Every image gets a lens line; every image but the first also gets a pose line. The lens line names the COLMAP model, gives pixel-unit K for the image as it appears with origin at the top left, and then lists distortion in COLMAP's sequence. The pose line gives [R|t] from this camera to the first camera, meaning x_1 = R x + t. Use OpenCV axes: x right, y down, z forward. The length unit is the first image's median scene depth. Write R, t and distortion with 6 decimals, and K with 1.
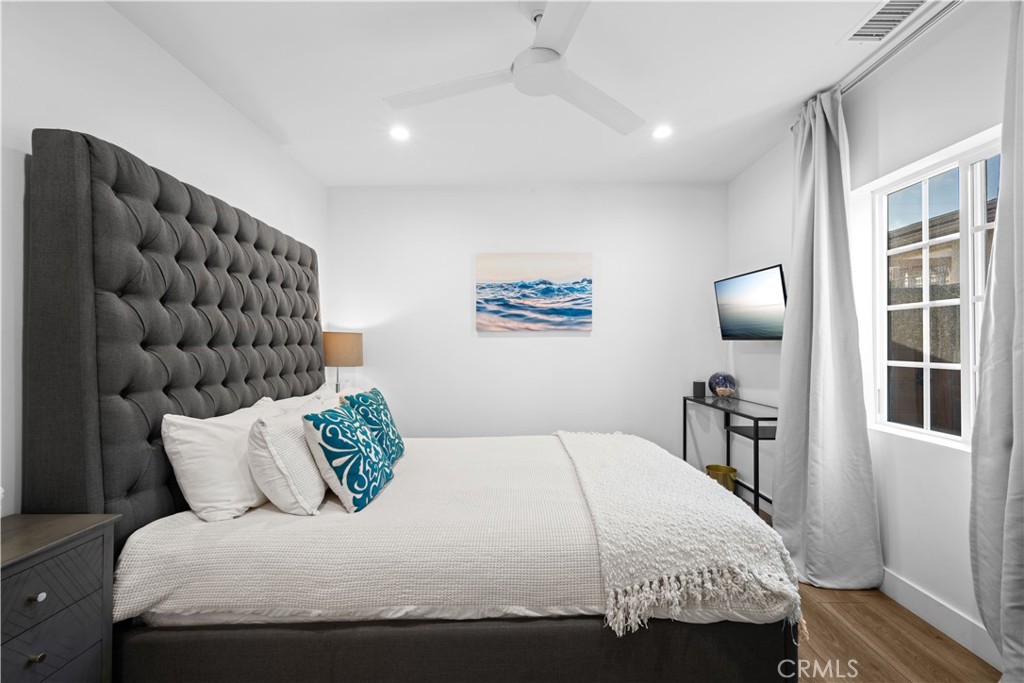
lens RADIAL K [[420.1, 0, 513.9], [0, 420.1, 345.6], [0, 0, 1]] dist [-0.000928, 0.000668]
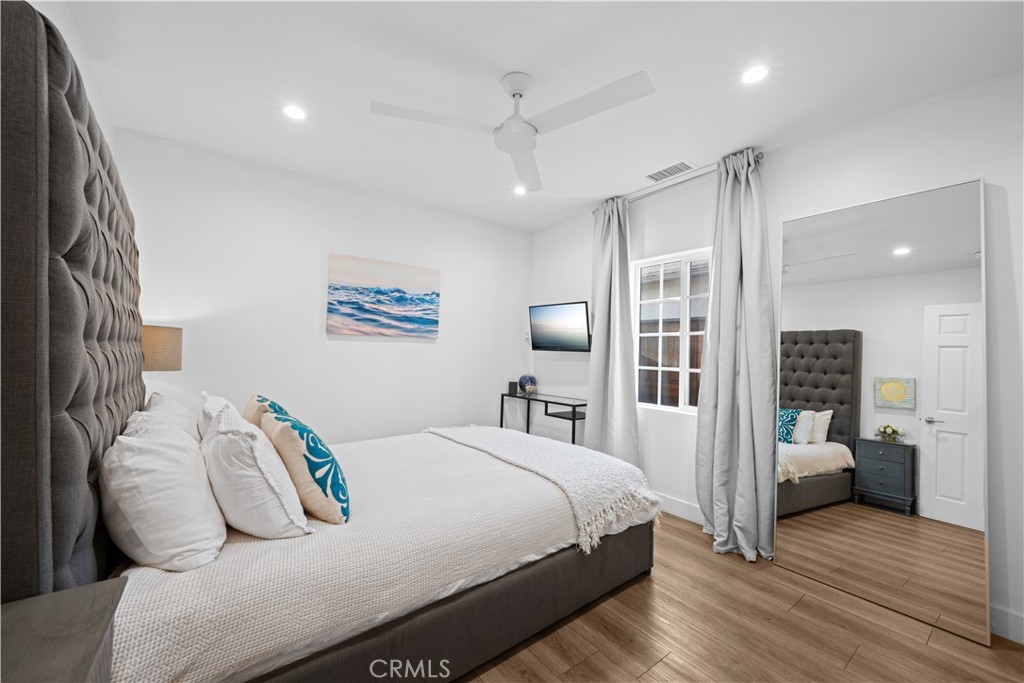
lens RADIAL K [[407.2, 0, 503.8], [0, 407.2, 346.9], [0, 0, 1]] dist [0.000806, 0.000591]
pose [[0.791220, 0.033688, 0.610603, -0.658199], [-0.027581, 0.999431, -0.019402, 0.006996], [-0.610909, -0.001490, 0.791699, 0.046359]]
